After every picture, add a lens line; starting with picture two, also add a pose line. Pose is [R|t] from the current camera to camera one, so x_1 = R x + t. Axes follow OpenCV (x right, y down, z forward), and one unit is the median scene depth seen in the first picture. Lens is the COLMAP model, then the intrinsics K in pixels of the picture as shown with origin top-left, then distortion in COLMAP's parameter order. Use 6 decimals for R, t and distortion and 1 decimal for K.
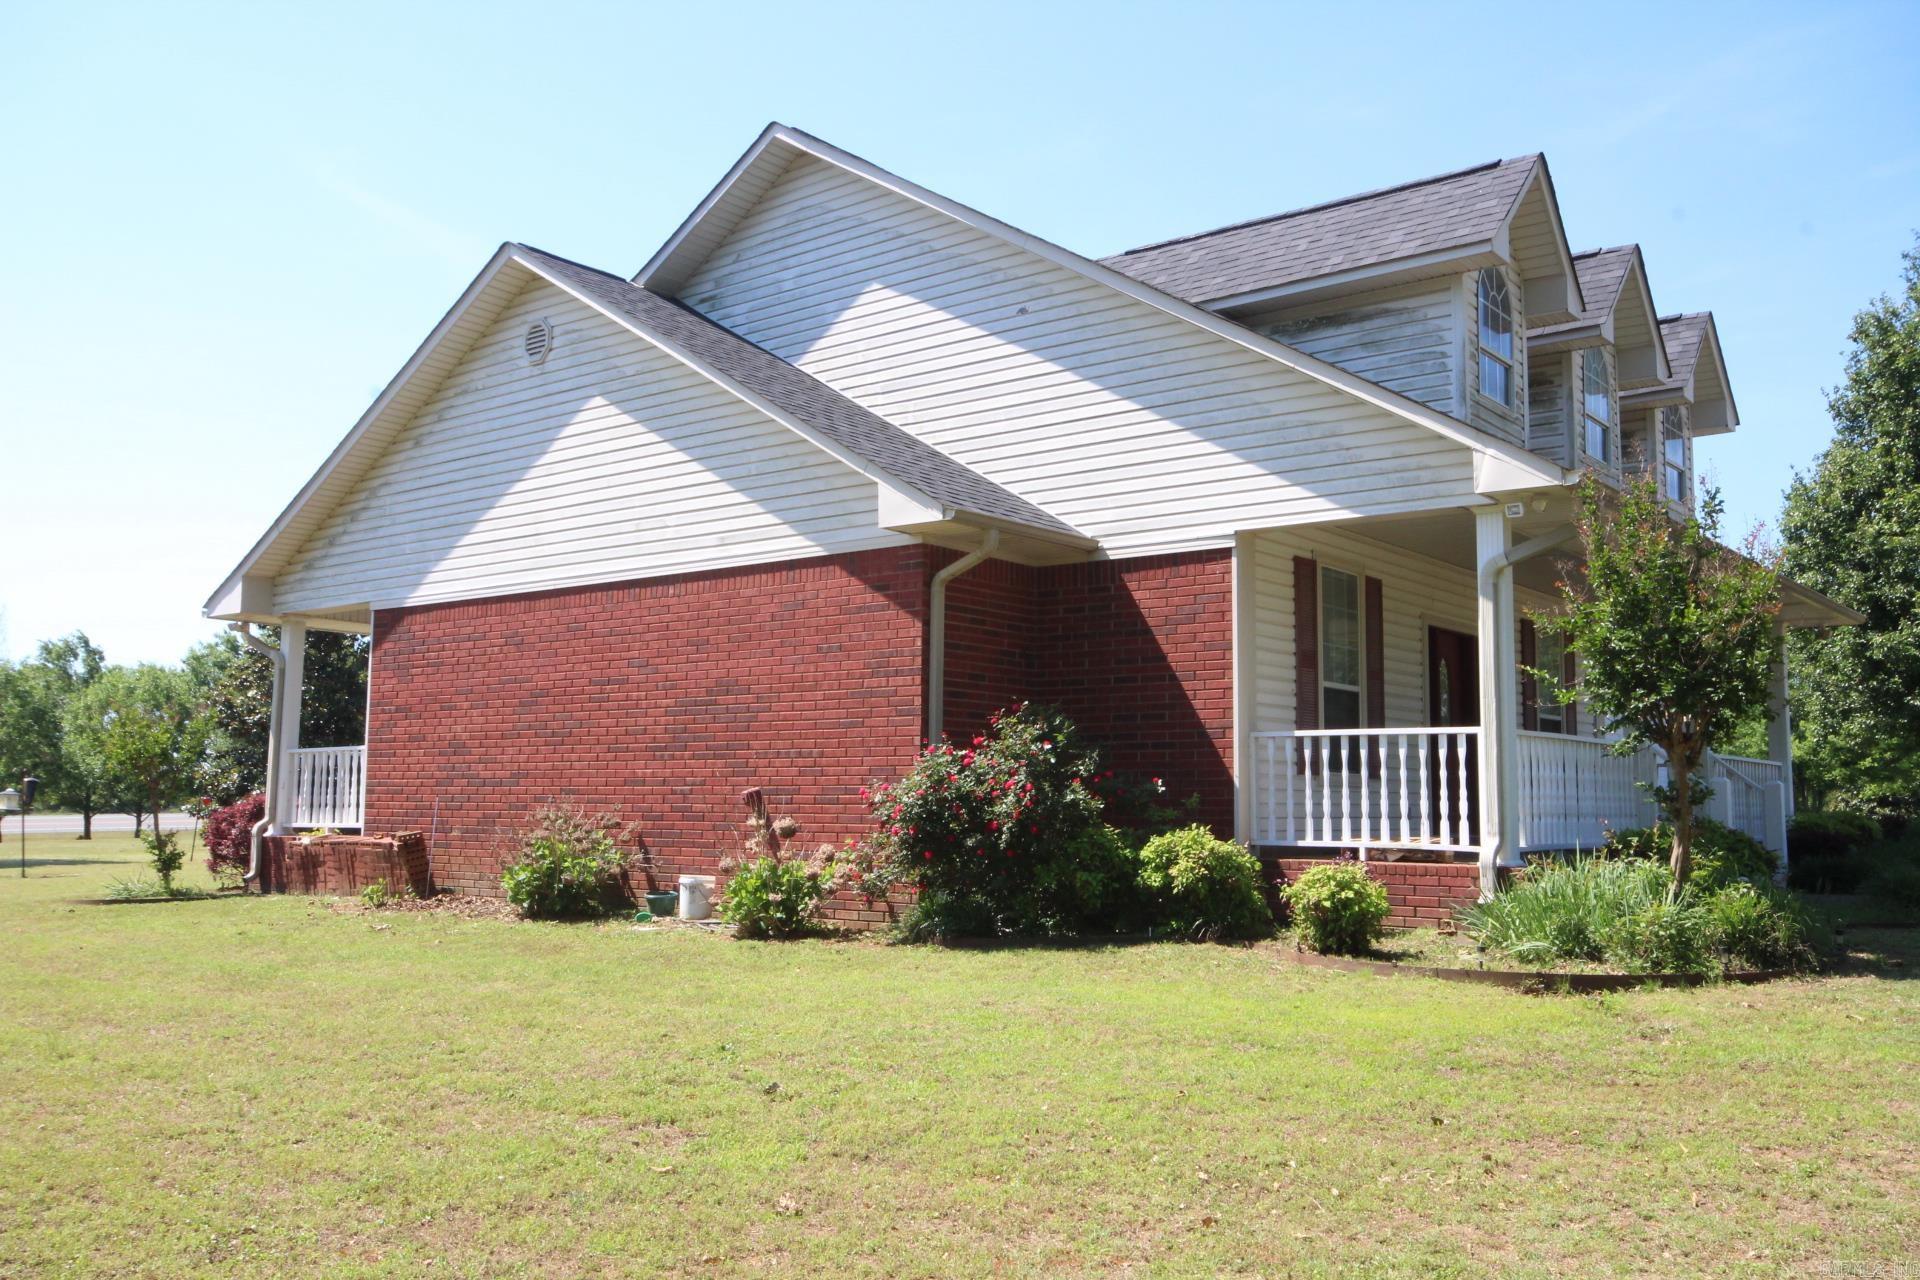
lens RADIAL K [[1629.1, 0, 955.7], [0, 1629.1, 630.9], [0, 0, 1]] dist [-0.002461, 0.043424]
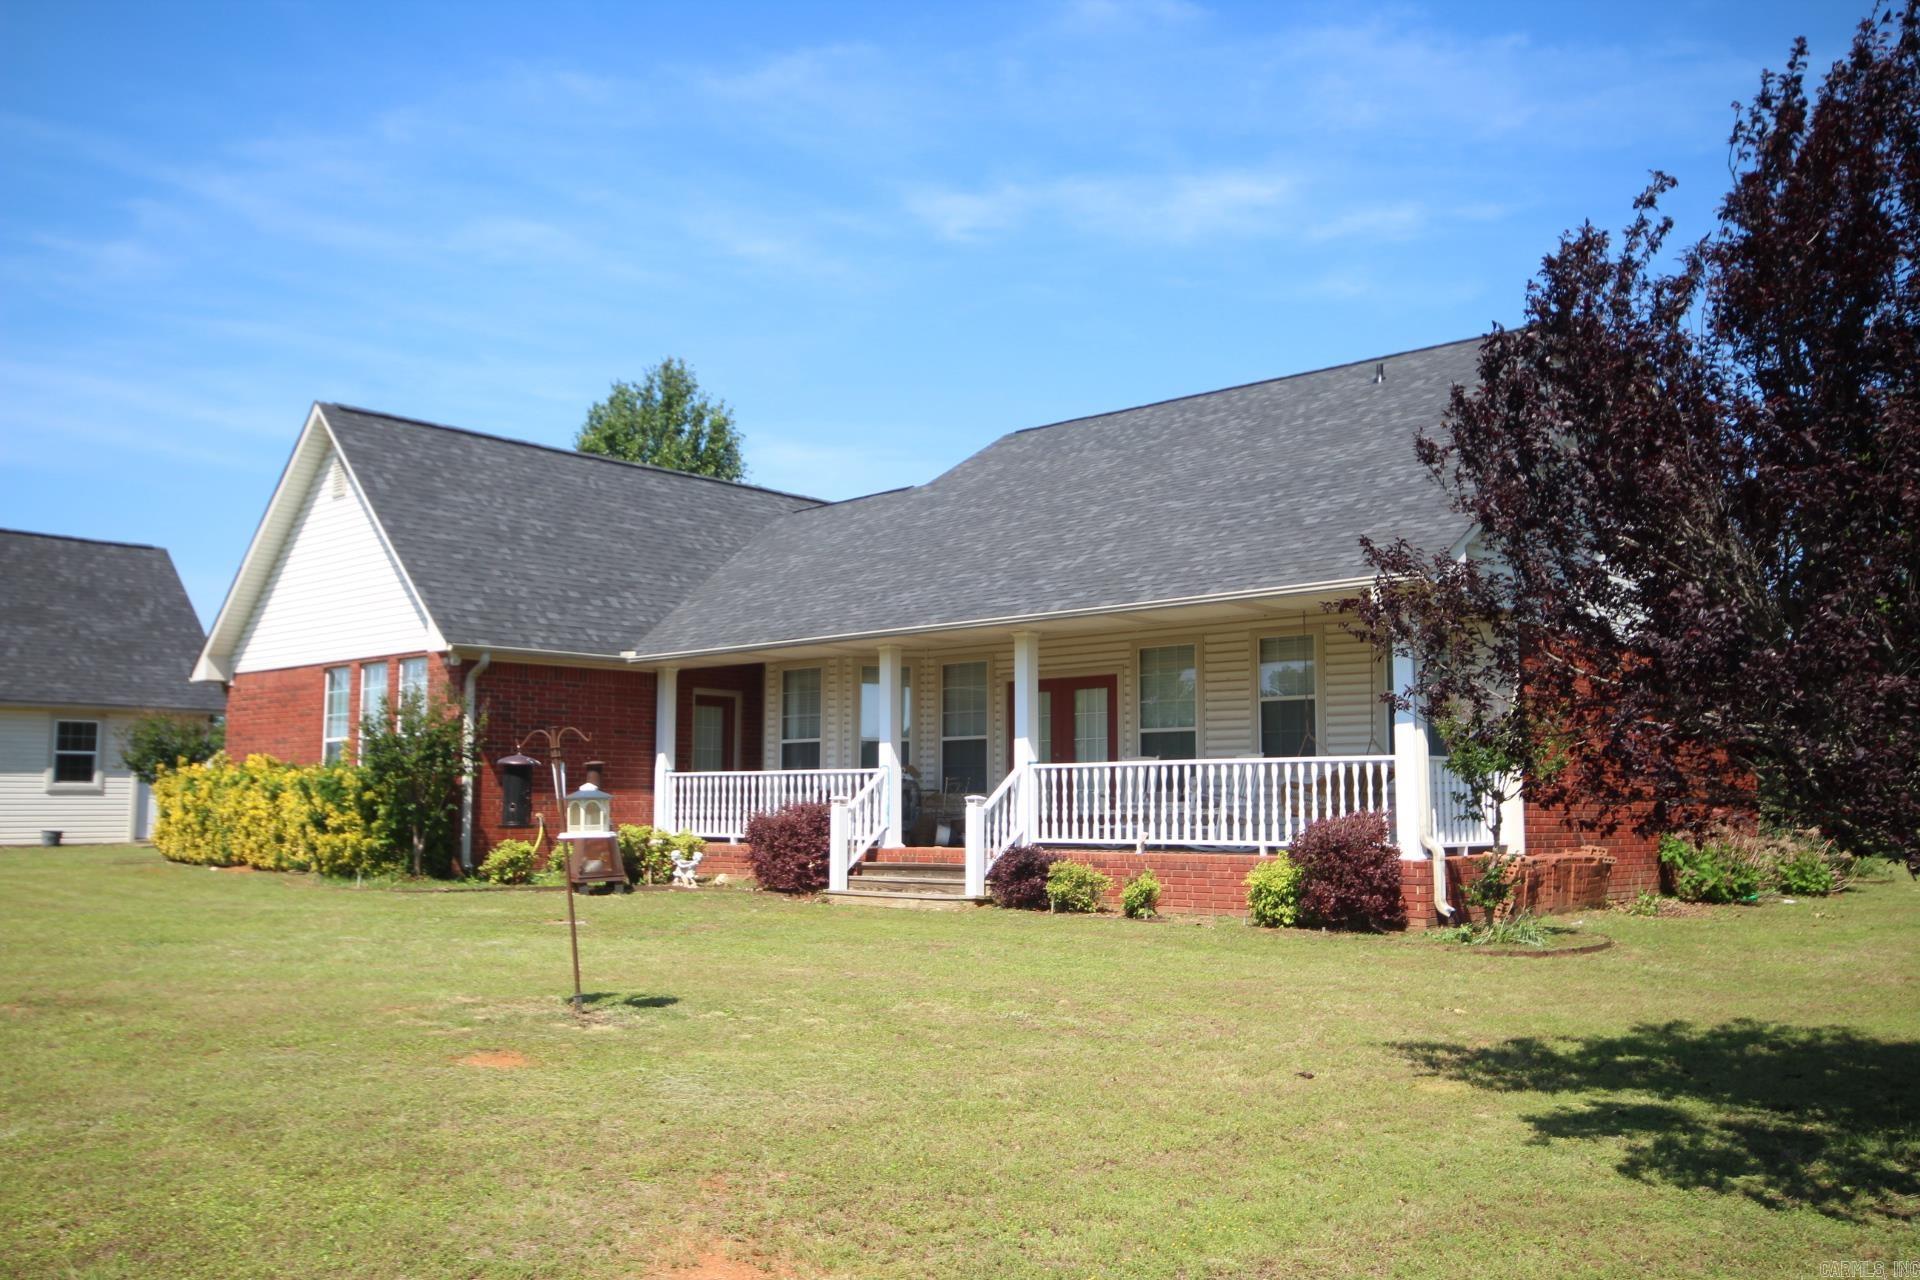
lens RADIAL K [[1629.1, 0, 952.5], [0, 1629.1, 624.4], [0, 0, 1]] dist [-0.002461, 0.043424]
pose [[0.061118, 0.107989, 0.992272, -1.747671], [-0.110628, 0.988738, -0.100790, 0.187508], [-0.991981, -0.103613, 0.072377, 1.891815]]
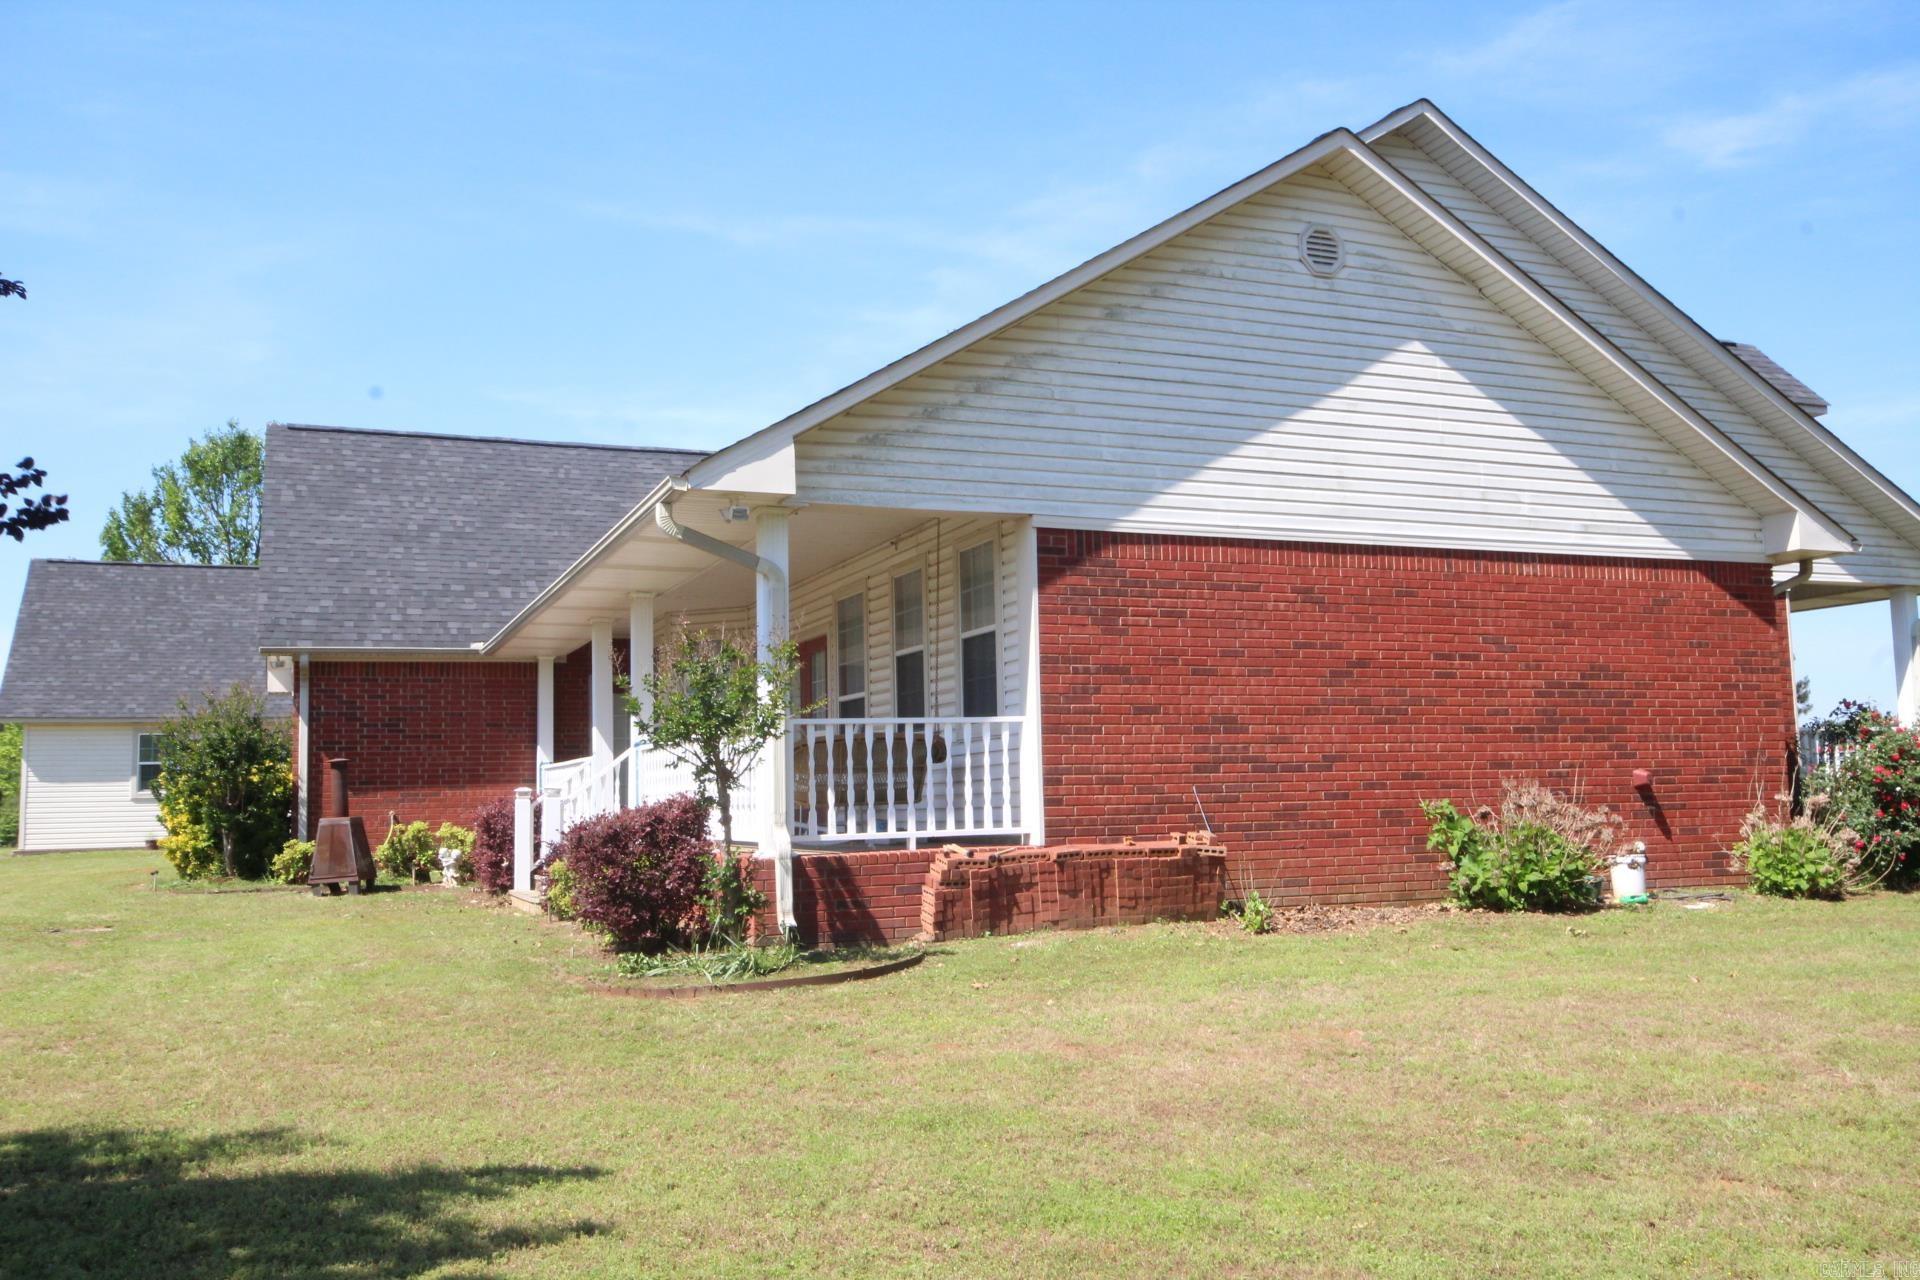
lens RADIAL K [[1629.1, 0, 958.4], [0, 1629.1, 645.4], [0, 0, 1]] dist [-0.002461, 0.043424]
pose [[0.485921, 0.065142, 0.871572, -1.041364], [-0.069409, 0.996945, -0.035815, 0.069927], [-0.871242, -0.043092, 0.488958, 0.714721]]
